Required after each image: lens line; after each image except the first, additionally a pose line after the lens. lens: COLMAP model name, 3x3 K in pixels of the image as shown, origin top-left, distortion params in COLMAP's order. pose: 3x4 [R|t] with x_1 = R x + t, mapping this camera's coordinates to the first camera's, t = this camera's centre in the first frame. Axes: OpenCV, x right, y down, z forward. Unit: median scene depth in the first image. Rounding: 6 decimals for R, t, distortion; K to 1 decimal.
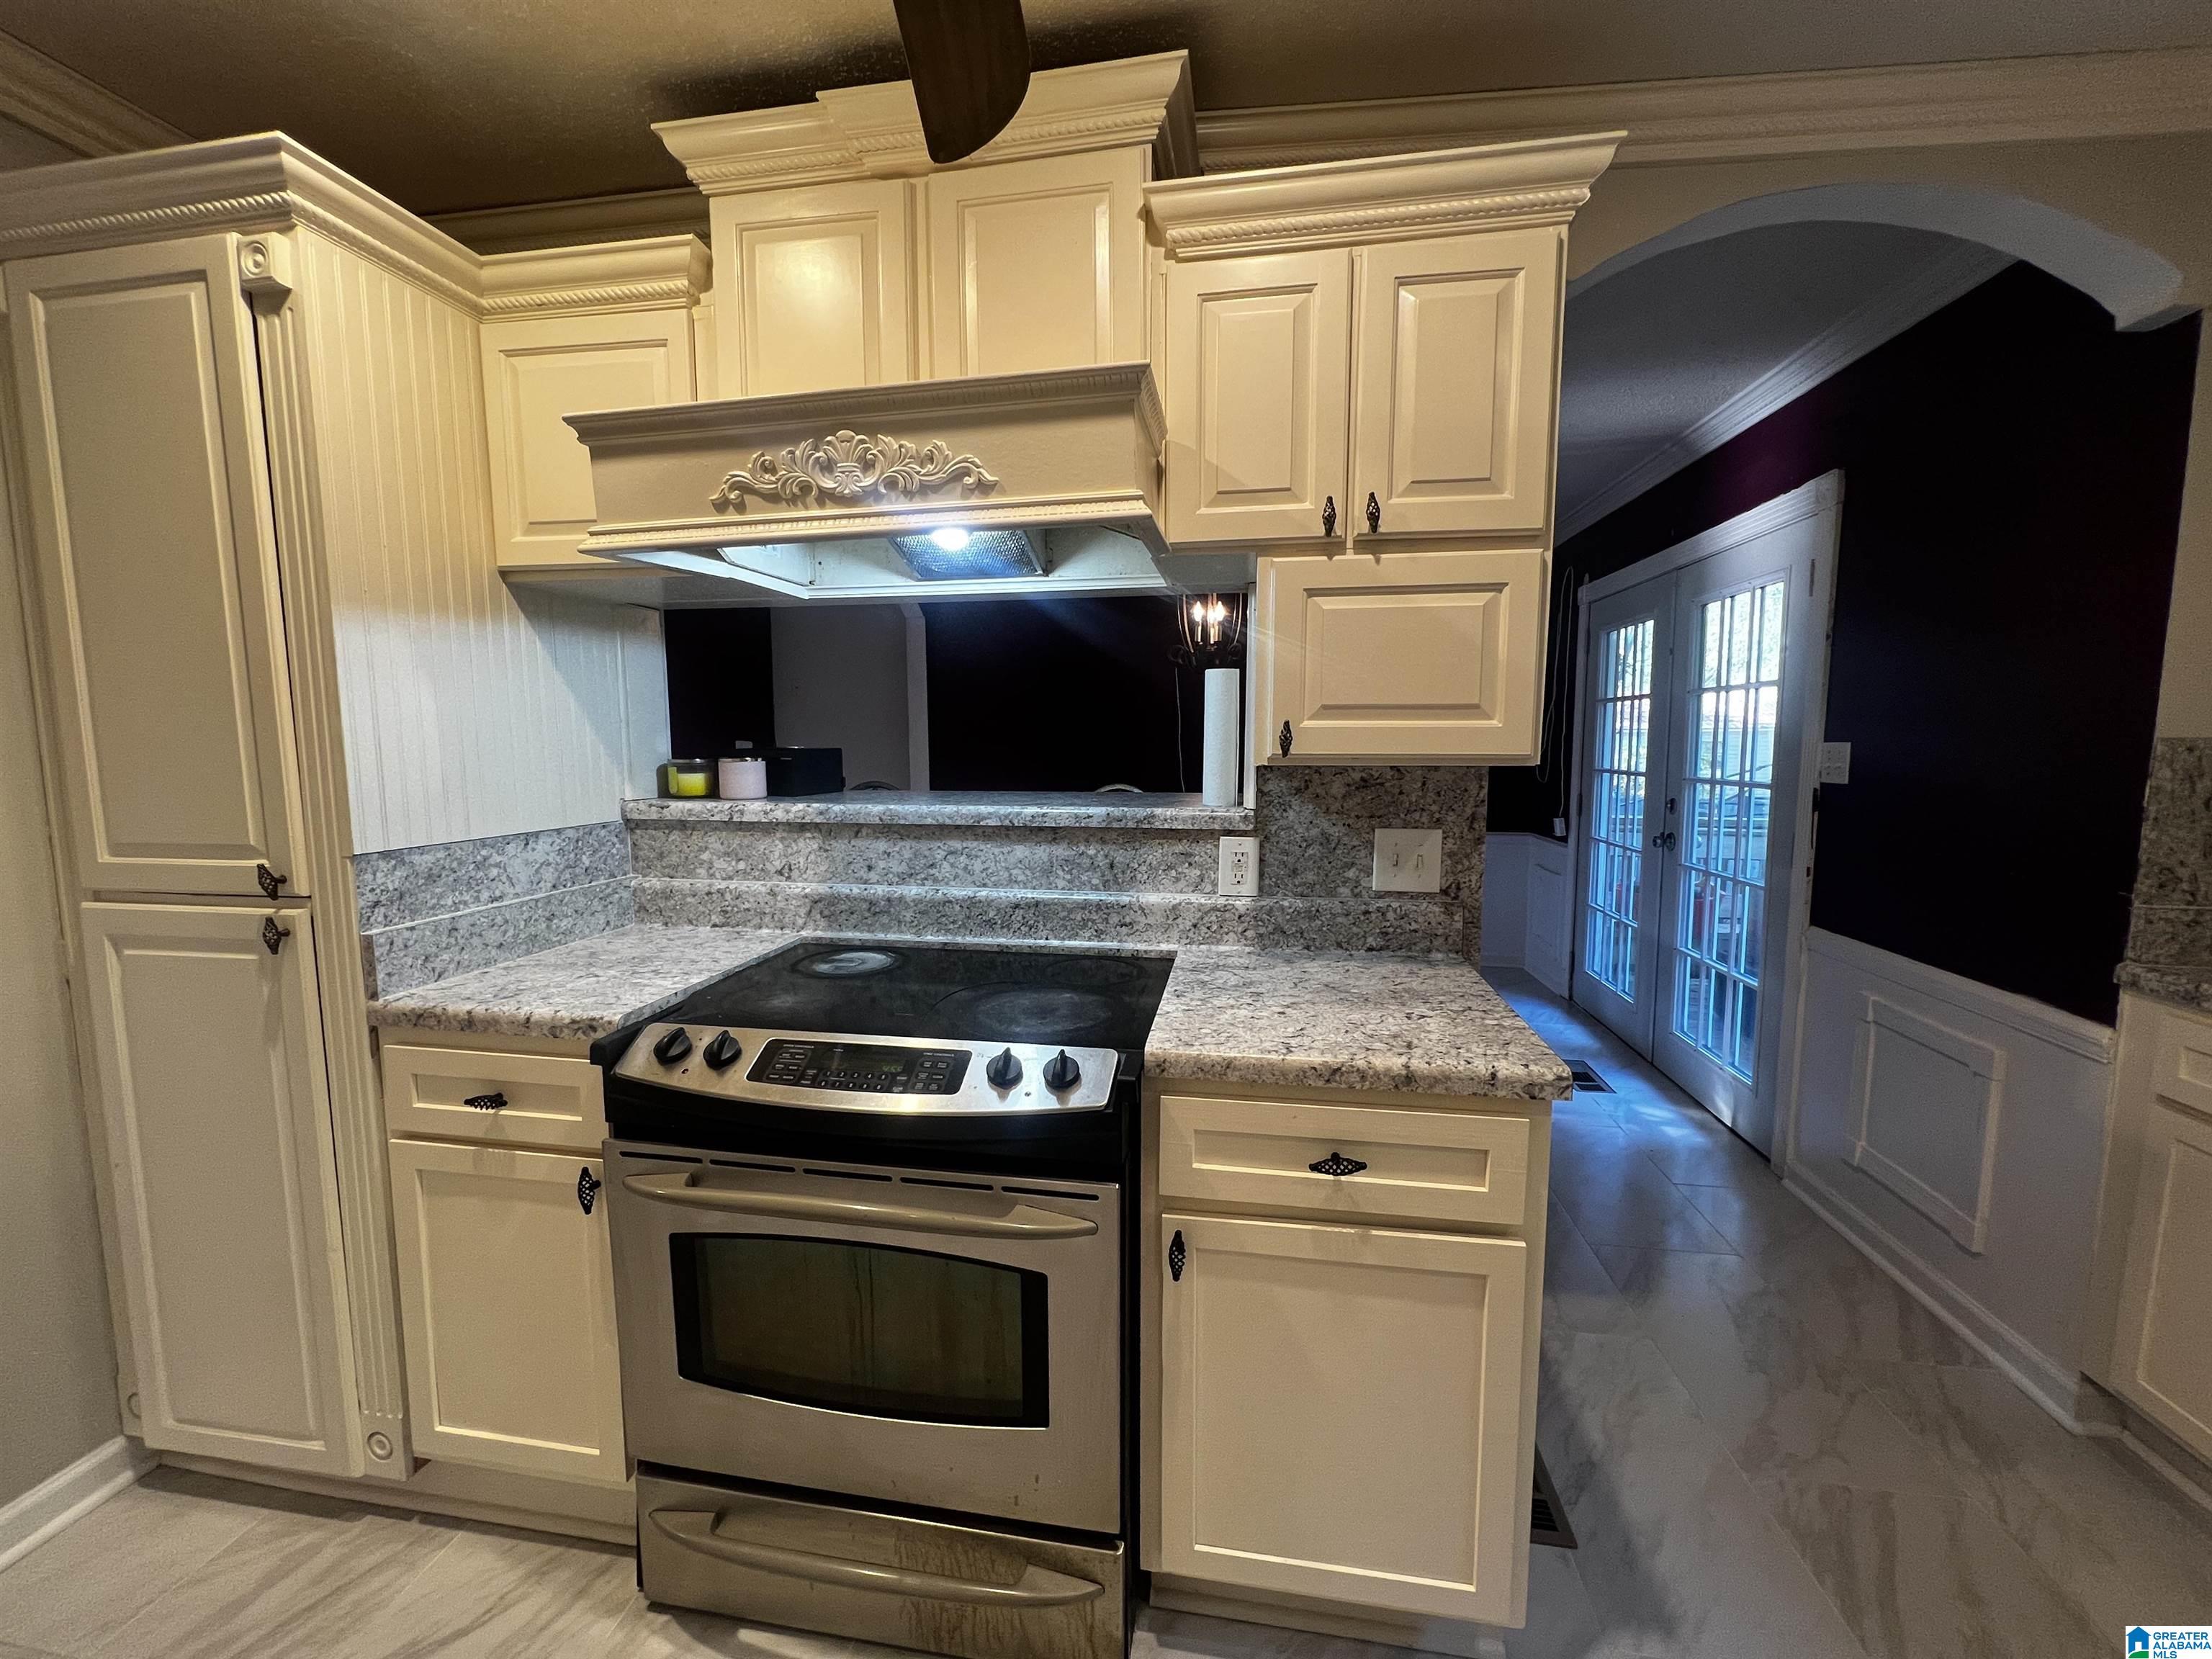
lens RADIAL K [[889.1, 0, 1106.0], [0, 889.1, 829.5], [0, 0, 1]] dist [-0.000302, -0.000102]
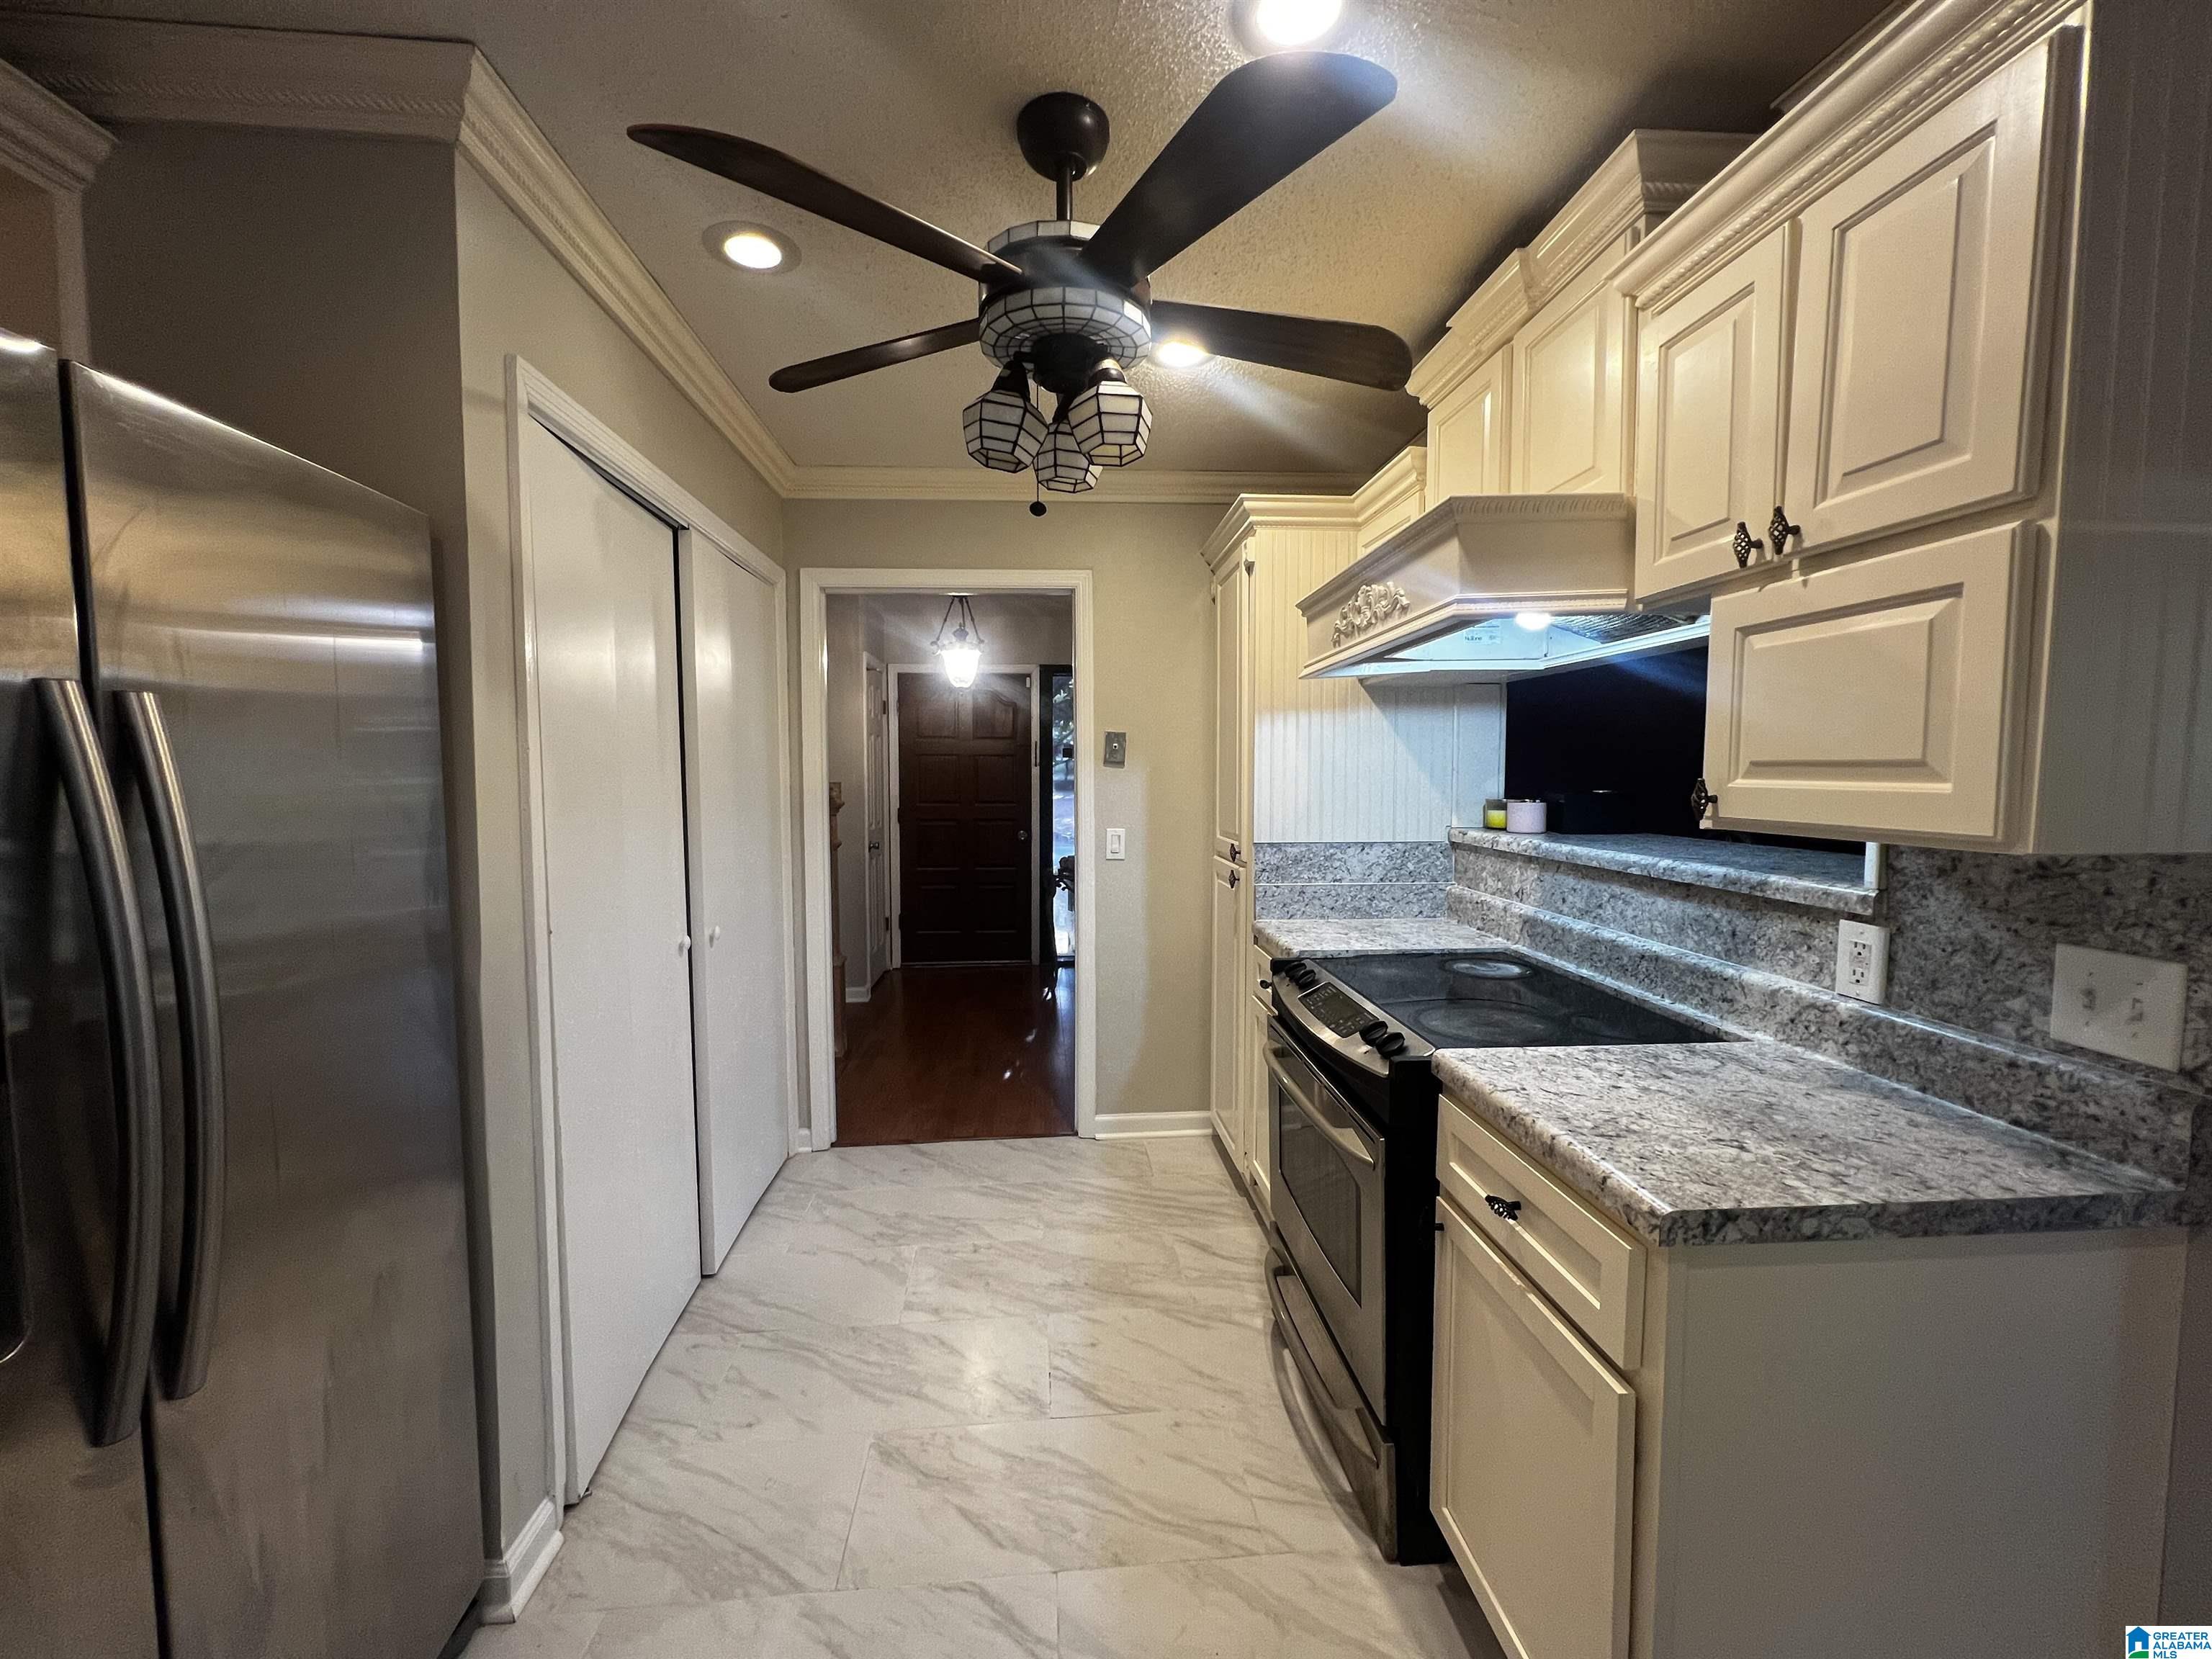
lens RADIAL K [[889.1, 0, 1106.0], [0, 889.1, 829.5], [0, 0, 1]] dist [-0.000302, -0.000102]
pose [[0.243637, 0.067419, -0.967520, 0.746860], [-0.098743, 0.994122, 0.044408, -0.042960], [0.964827, 0.084716, 0.248862, 0.166132]]
